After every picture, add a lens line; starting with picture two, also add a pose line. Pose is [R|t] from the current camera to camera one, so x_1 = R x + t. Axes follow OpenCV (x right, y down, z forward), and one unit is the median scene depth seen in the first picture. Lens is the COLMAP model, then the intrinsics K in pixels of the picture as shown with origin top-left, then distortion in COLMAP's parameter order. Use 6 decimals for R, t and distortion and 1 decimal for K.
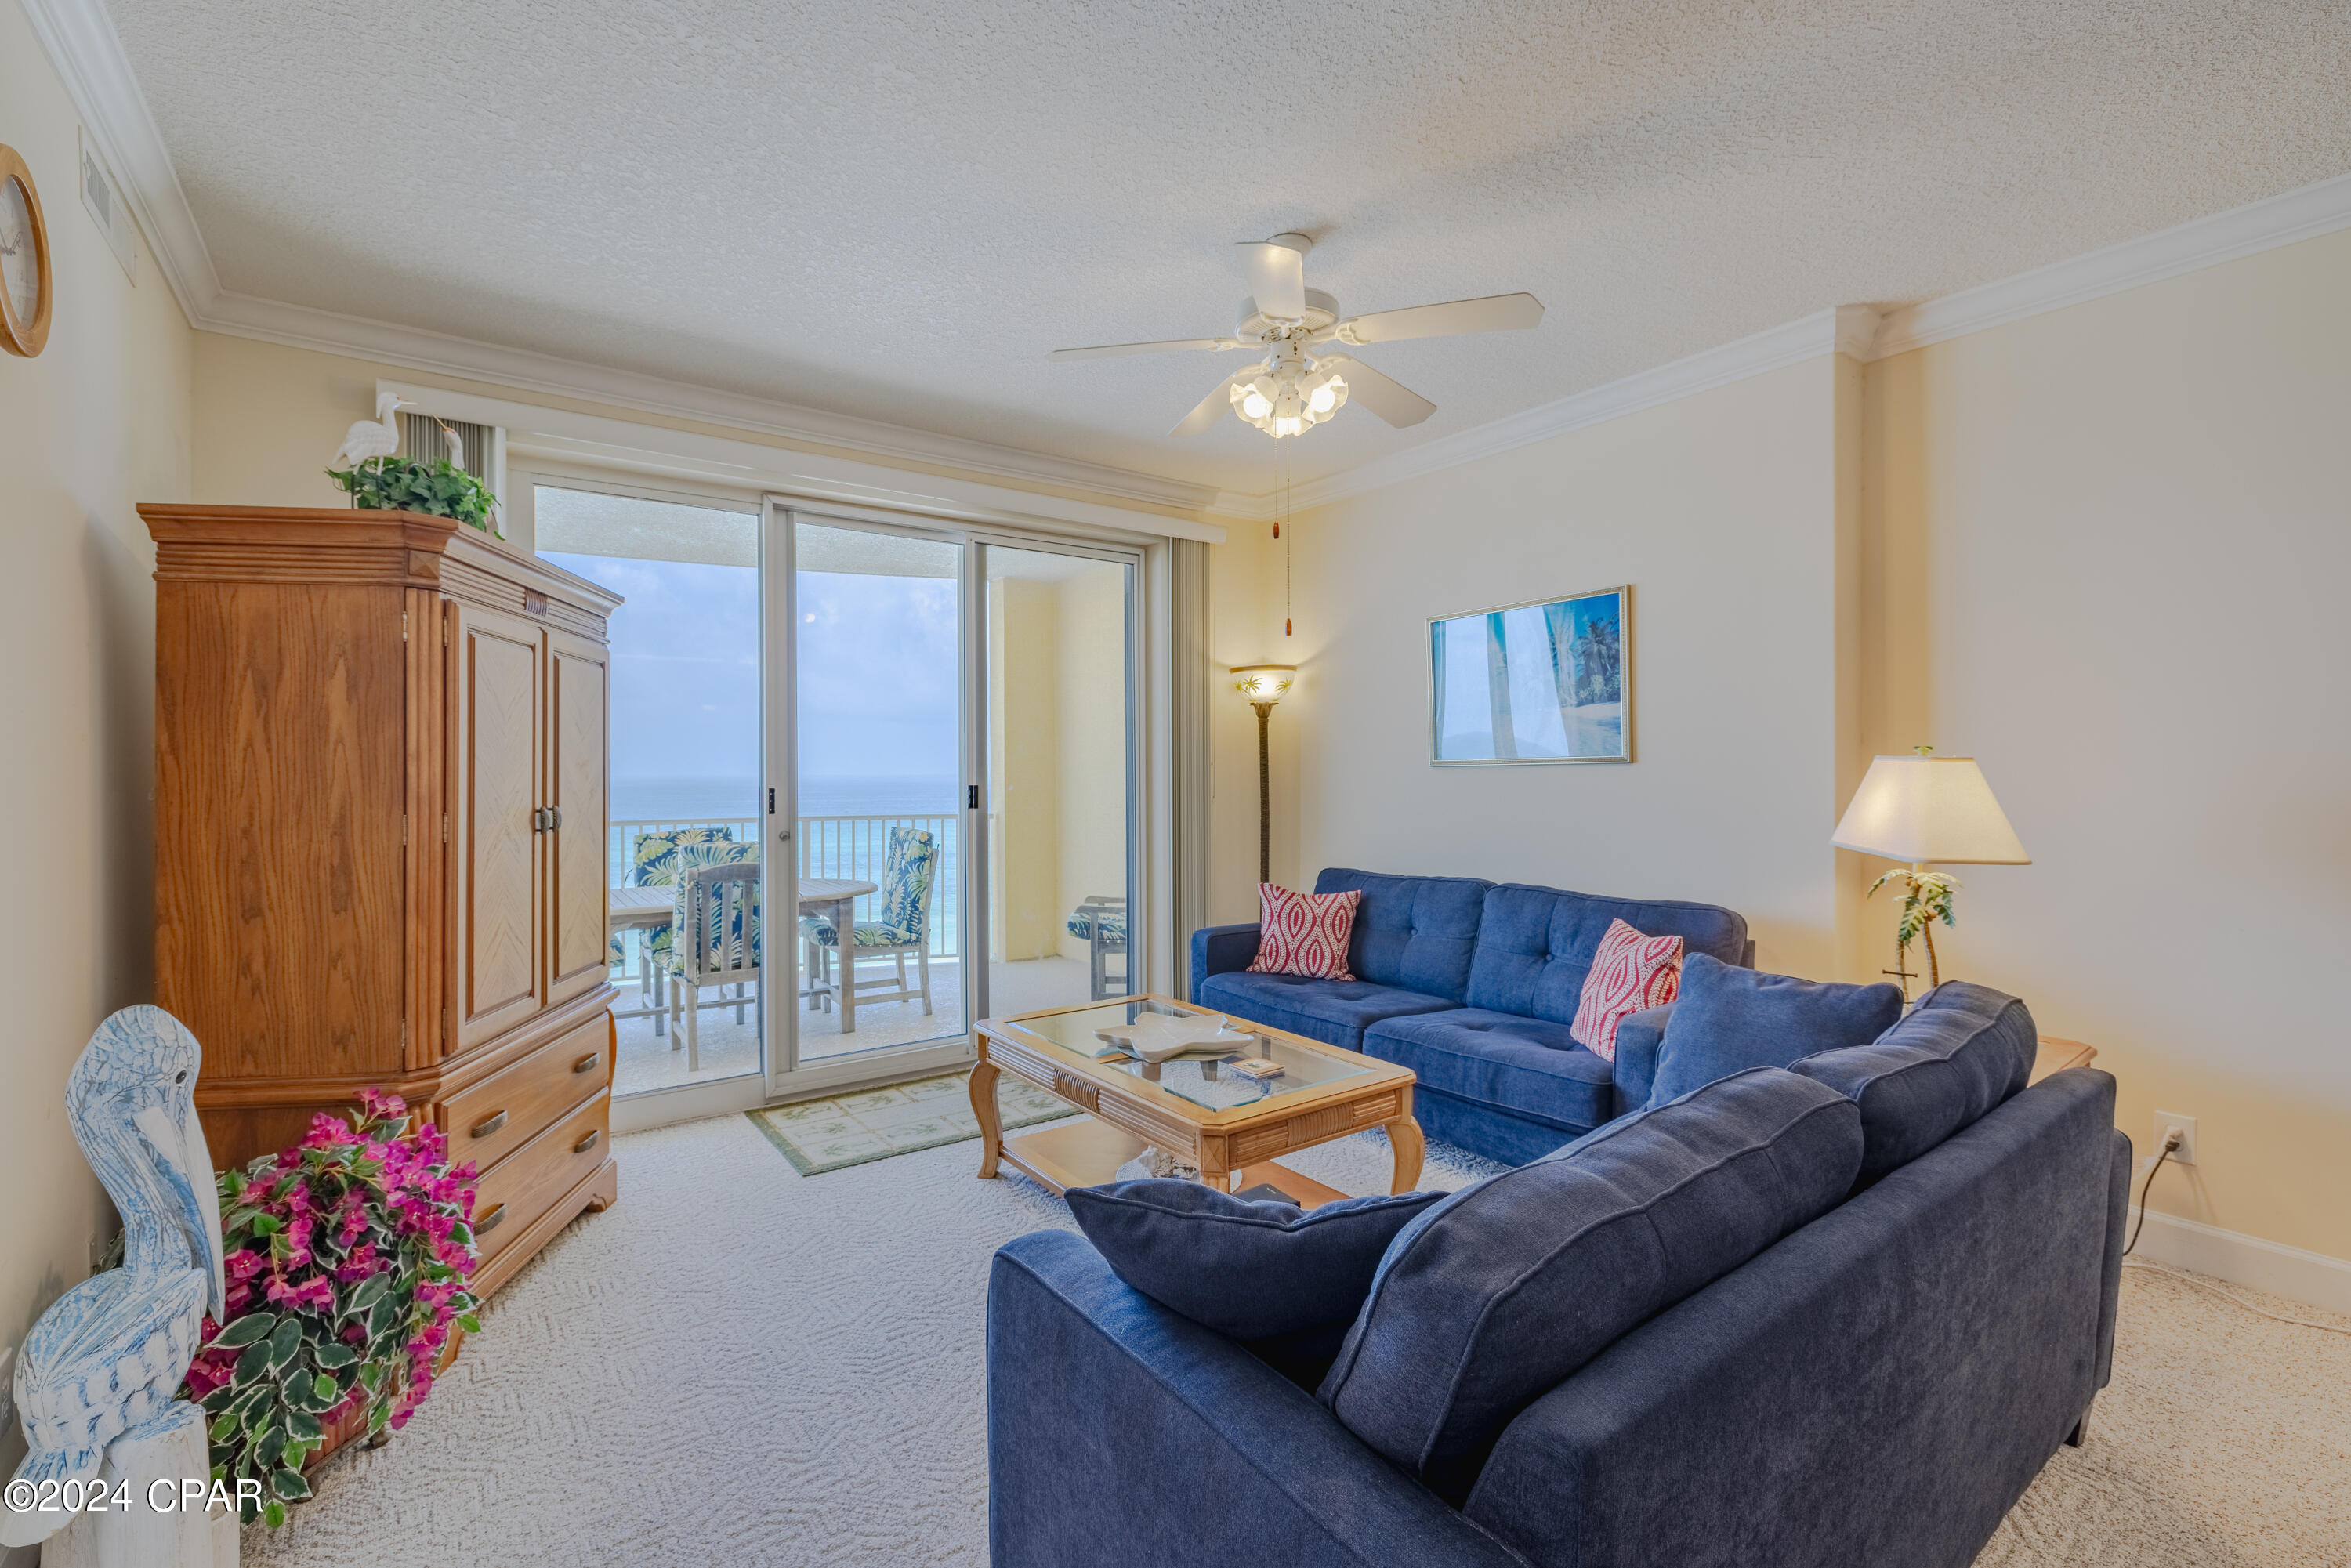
lens RADIAL K [[1023.2, 0, 1147.6], [0, 1023.2, 775.6], [0, 0, 1]] dist [0.003462, -0.001189]
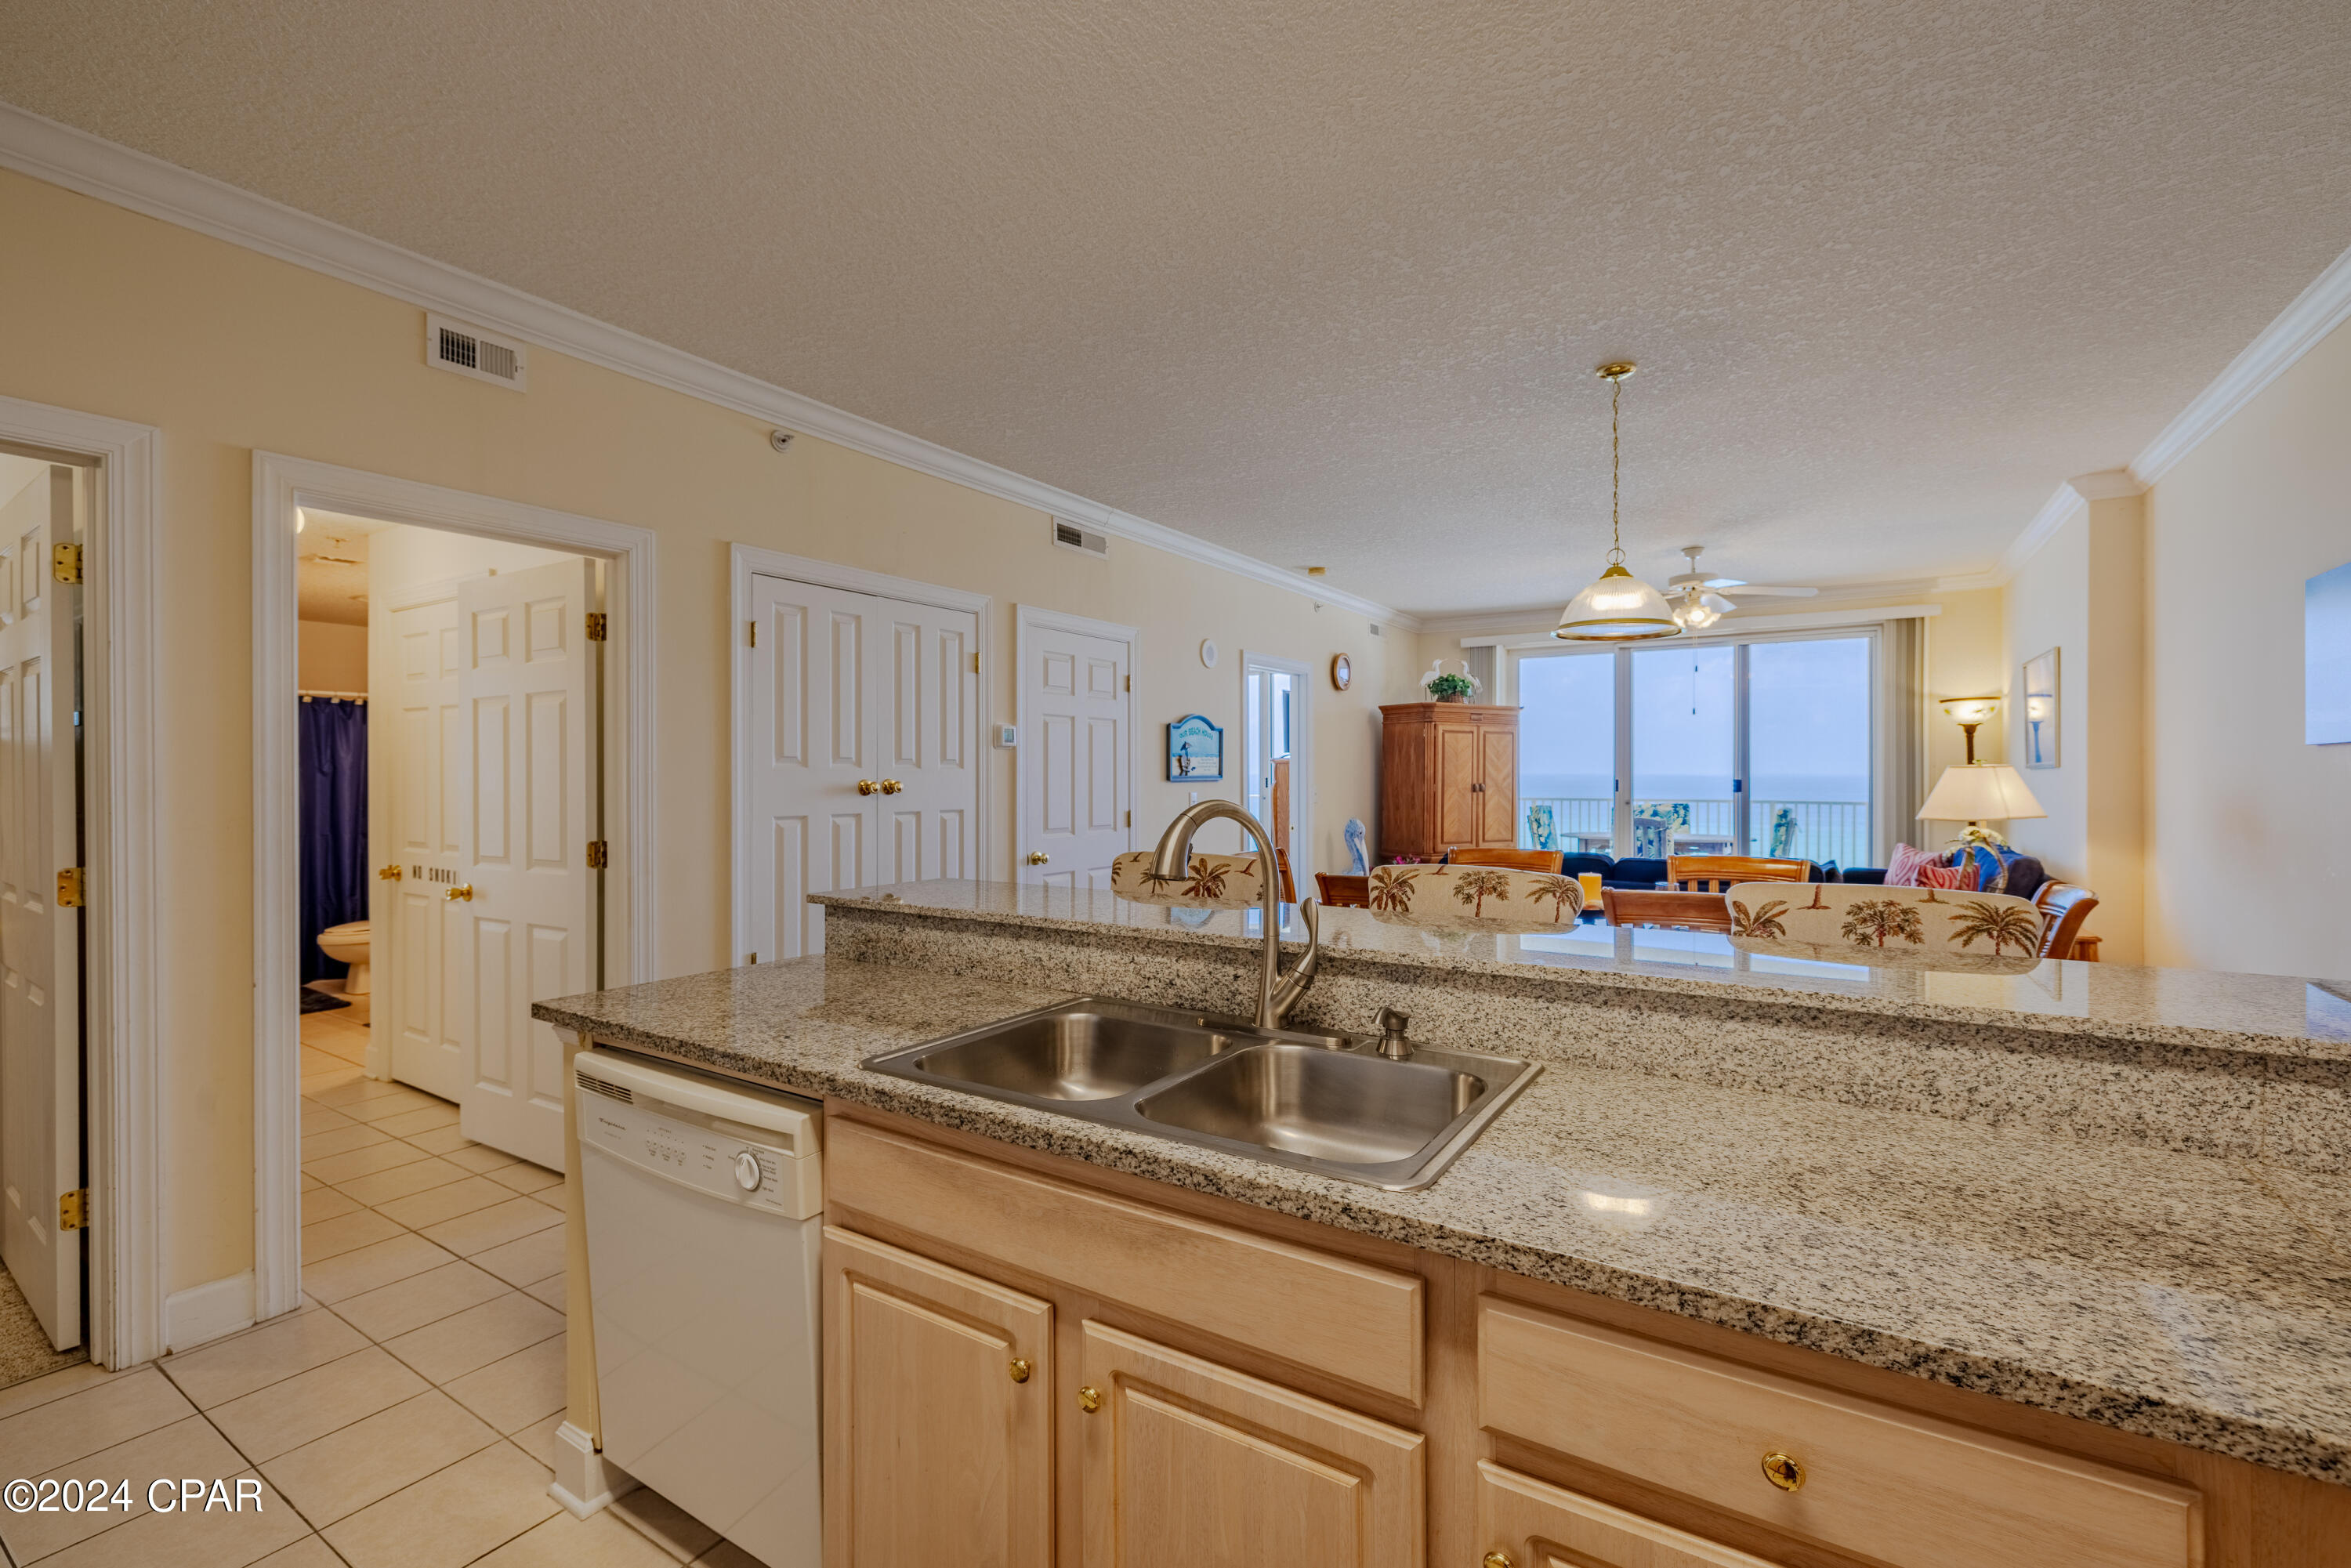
lens RADIAL K [[997.6, 0, 1147.6], [0, 997.6, 765.9], [0, 0, 1]] dist [0.000837, -0.001478]
pose [[0.344777, -0.005598, -0.938668, 1.330917], [-0.001535, 0.999978, -0.006527, -0.000967], [0.938683, 0.003691, 0.344761, -0.672916]]
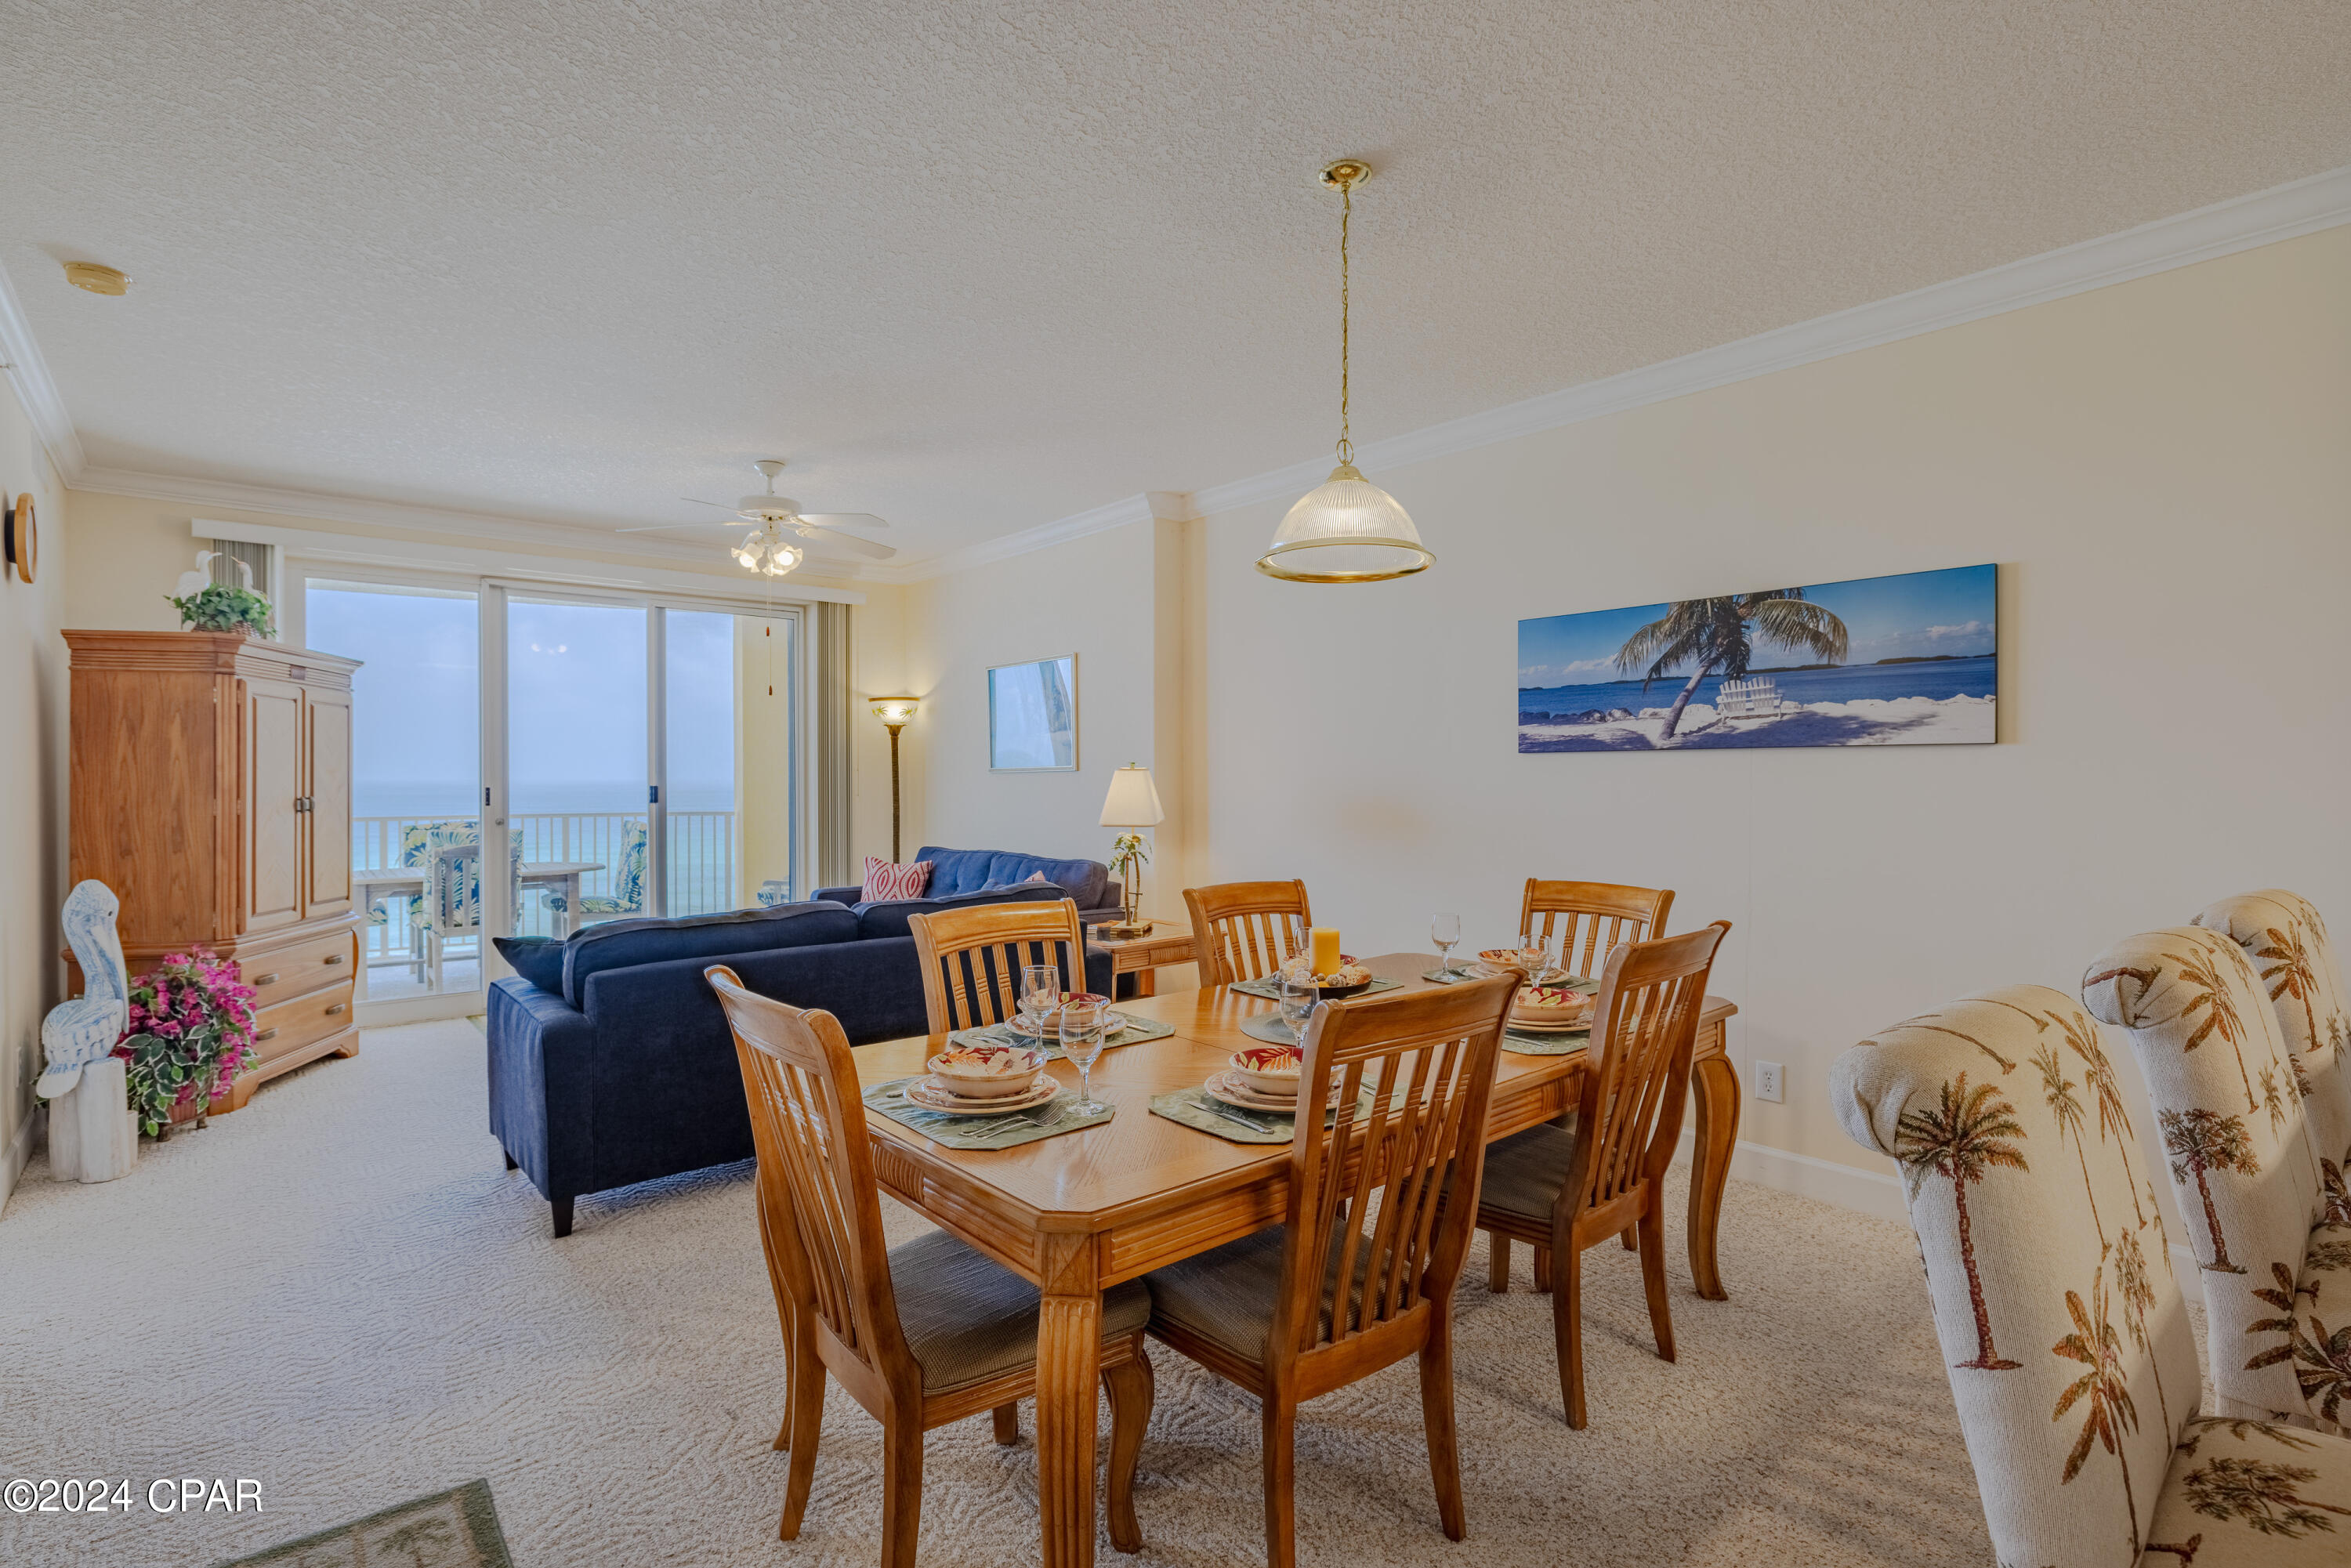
lens RADIAL K [[1127.7, 0, 1165.1], [0, 1127.7, 785.3], [0, 0, 1]] dist [-0.002581, 0.000916]
pose [[0.996475, 0.001795, 0.083866, 0.458095], [-0.002112, 0.999991, 0.003697, 0.001729], [-0.083859, -0.003861, 0.996470, -0.658927]]
